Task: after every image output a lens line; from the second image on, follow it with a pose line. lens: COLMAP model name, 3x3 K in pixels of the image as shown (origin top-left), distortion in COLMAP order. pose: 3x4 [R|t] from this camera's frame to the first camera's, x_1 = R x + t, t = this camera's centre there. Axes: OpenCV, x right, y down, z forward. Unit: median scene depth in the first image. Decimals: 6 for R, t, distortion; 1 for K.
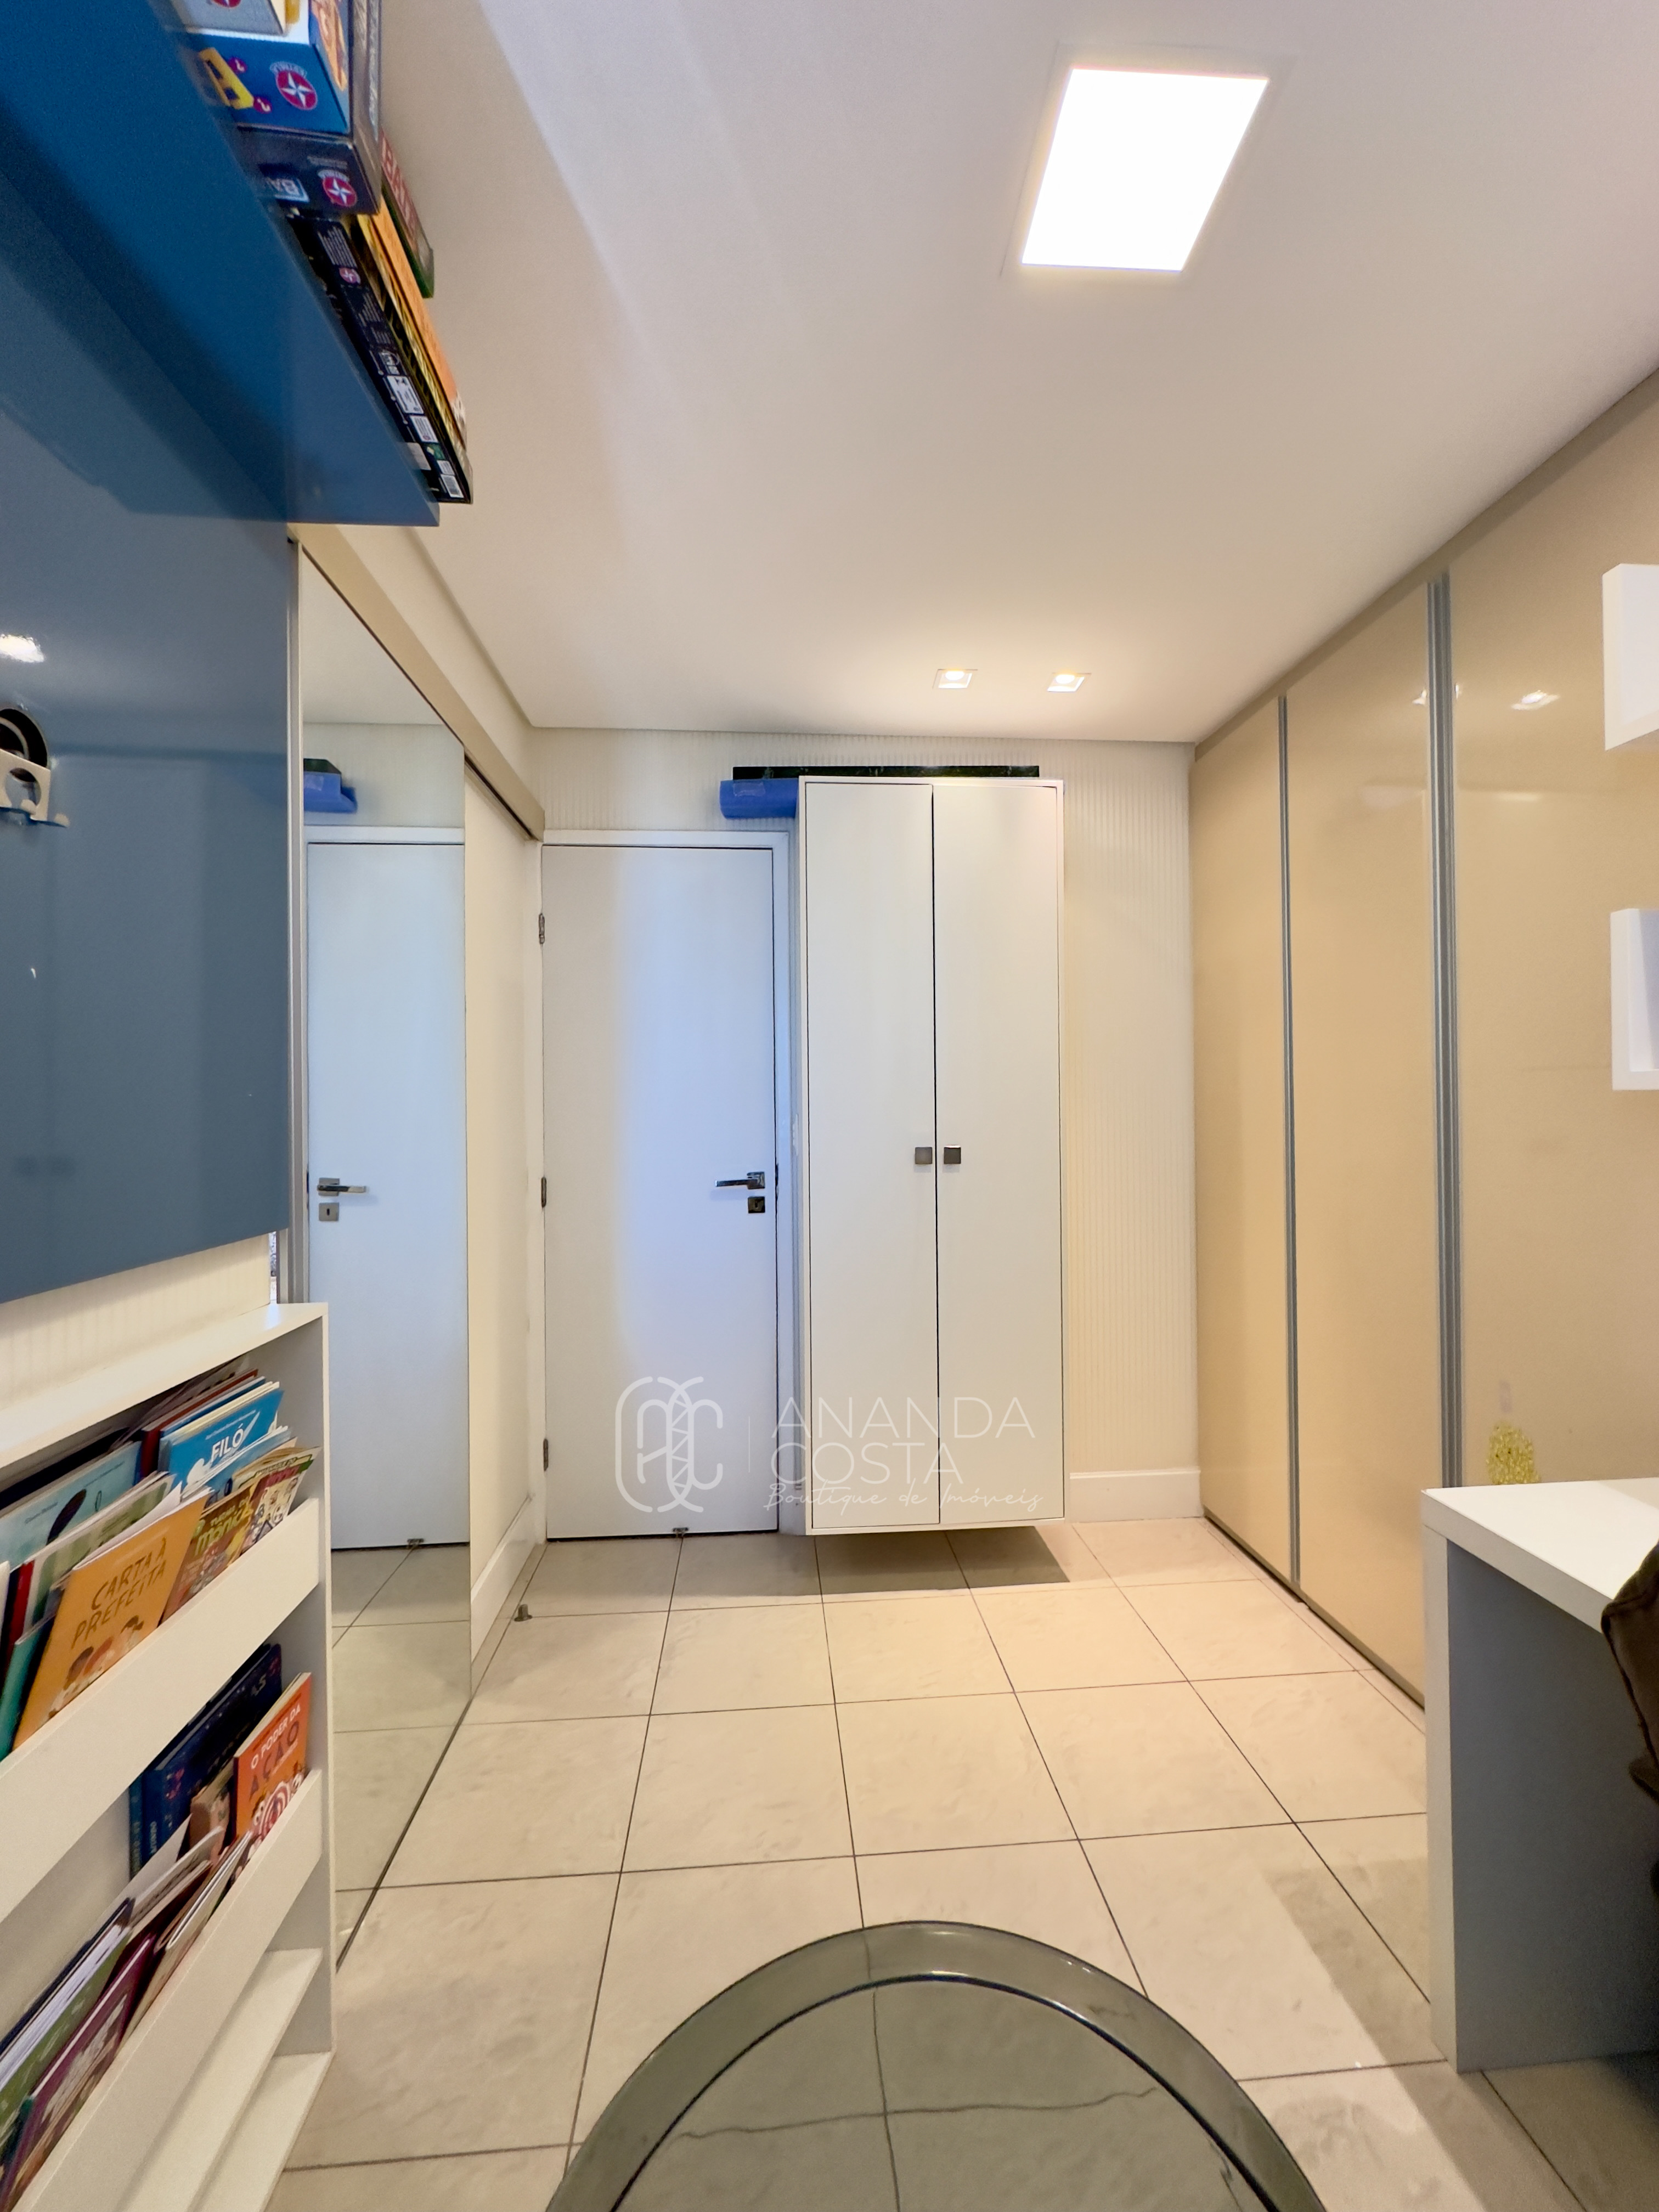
lens RADIAL K [[882.9, 0, 826.9], [0, 882.9, 1108.0], [0, 0, 1]] dist [-0.002380, 0.000216]
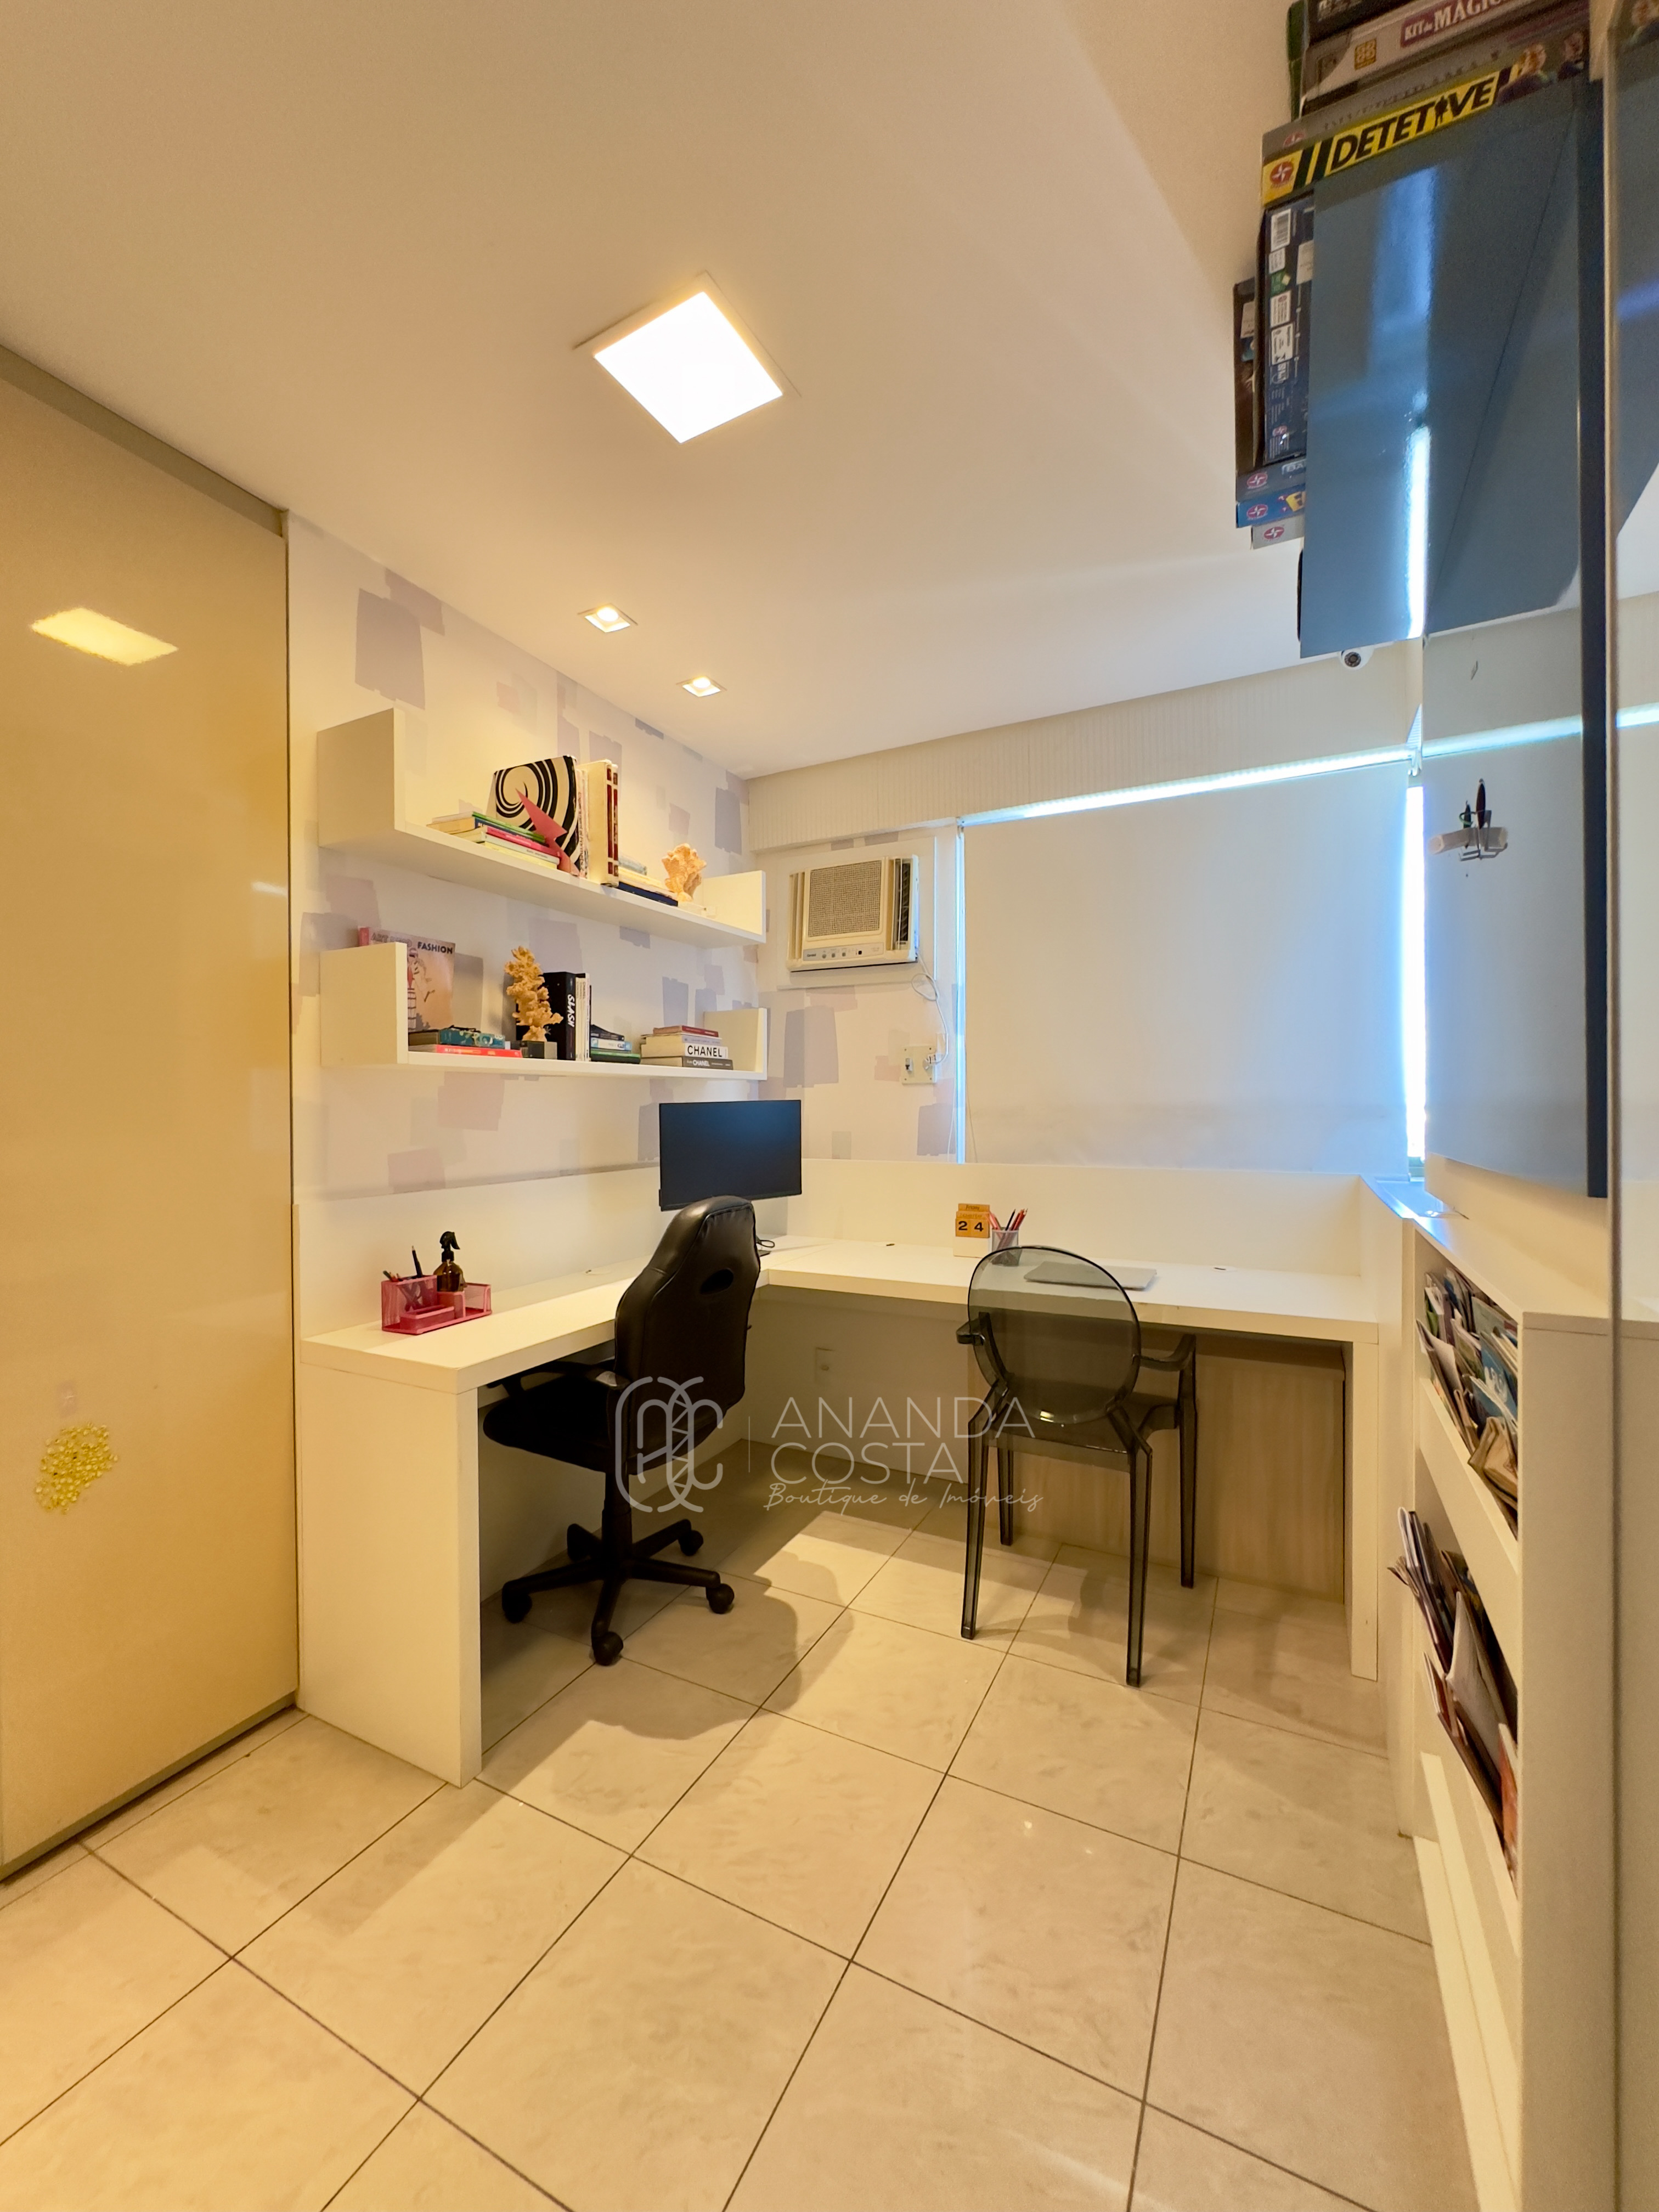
lens RADIAL K [[882.9, 0, 827.2], [0, 882.9, 1106.6], [0, 0, 1]] dist [-0.002380, 0.000216]
pose [[-0.853780, 0.013303, 0.520463, -0.482935], [0.009794, 0.999907, -0.009491, 0.068306], [-0.520541, -0.003005, -0.853831, 1.893029]]
